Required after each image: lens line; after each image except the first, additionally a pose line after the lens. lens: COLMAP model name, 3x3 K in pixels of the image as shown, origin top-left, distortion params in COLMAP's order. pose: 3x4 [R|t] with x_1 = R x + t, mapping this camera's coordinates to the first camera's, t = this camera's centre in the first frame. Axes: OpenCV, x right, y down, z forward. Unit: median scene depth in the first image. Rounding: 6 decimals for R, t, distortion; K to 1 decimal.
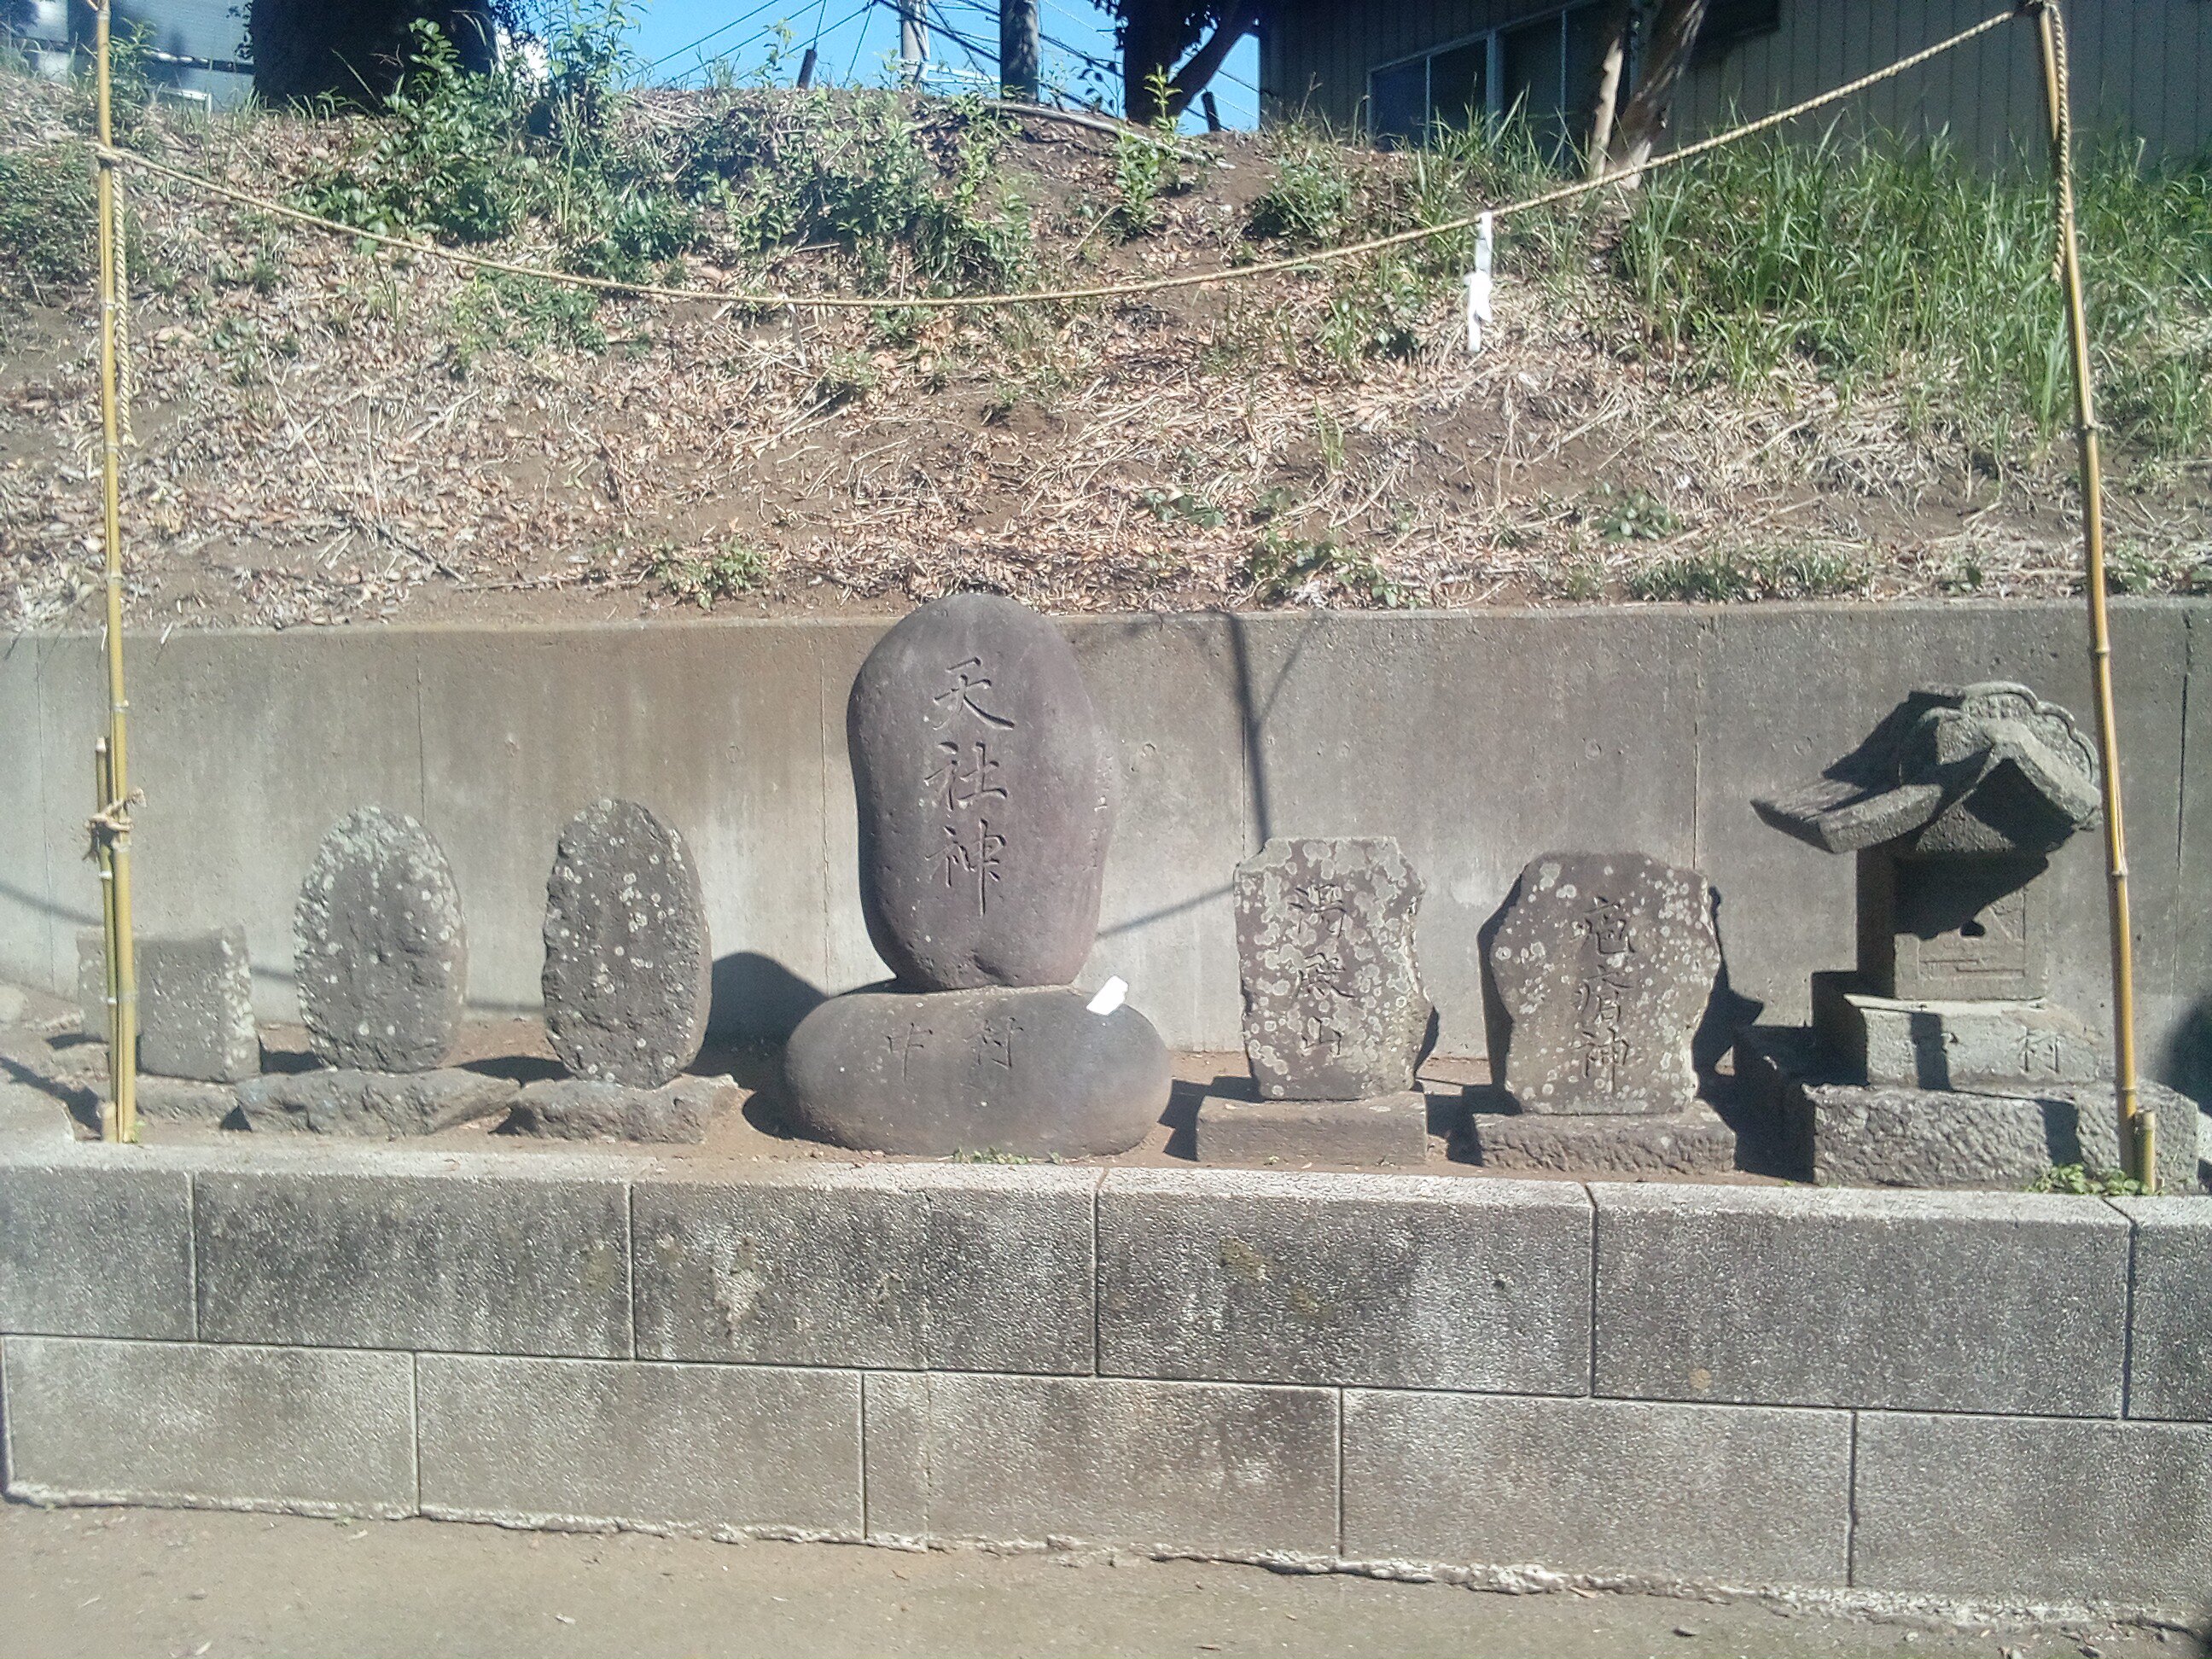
lens RADIAL K [[1799.9, 0, 1091.0], [0, 1799.9, 828.6], [0, 0, 1]] dist [0.039522, -0.053678]
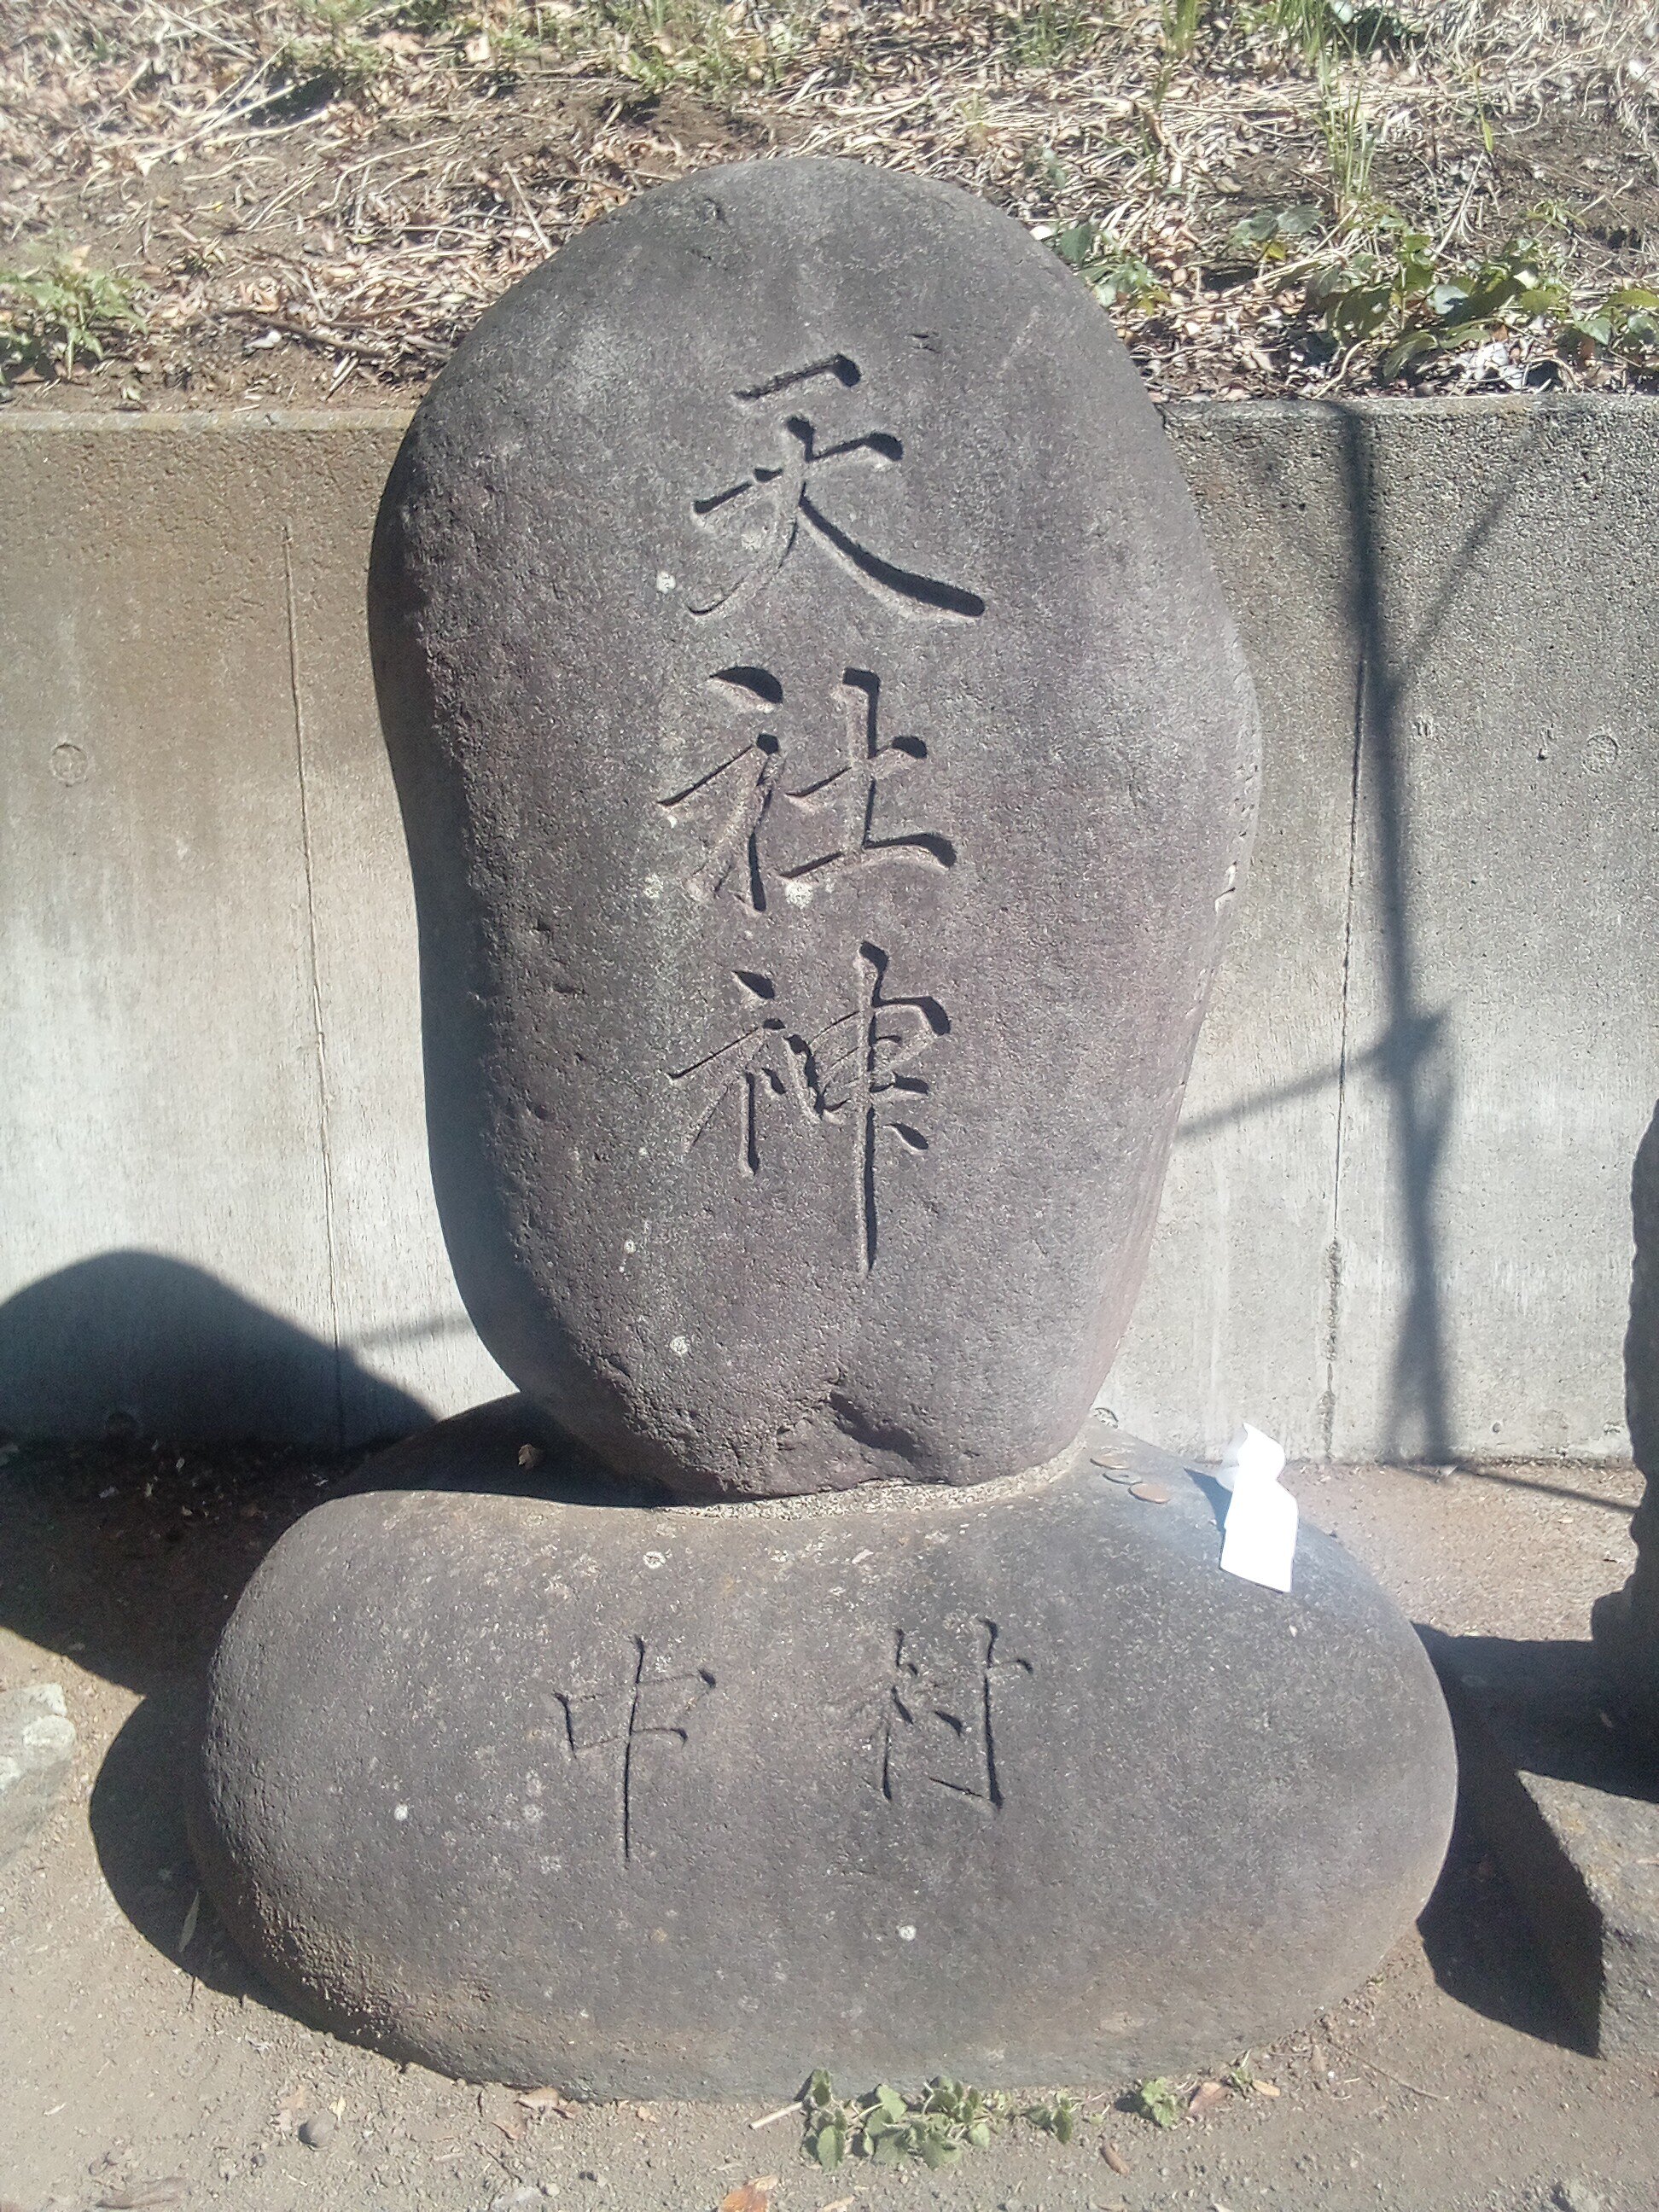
lens RADIAL K [[1799.9, 0, 836.2], [0, 1799.9, 1107.0], [0, 0, 1]] dist [0.039522, -0.053678]
pose [[0.991760, -0.022793, 0.126065, -0.103329], [0.008770, 0.993817, 0.110688, -0.011346], [-0.127809, -0.108670, 0.985827, 0.720508]]
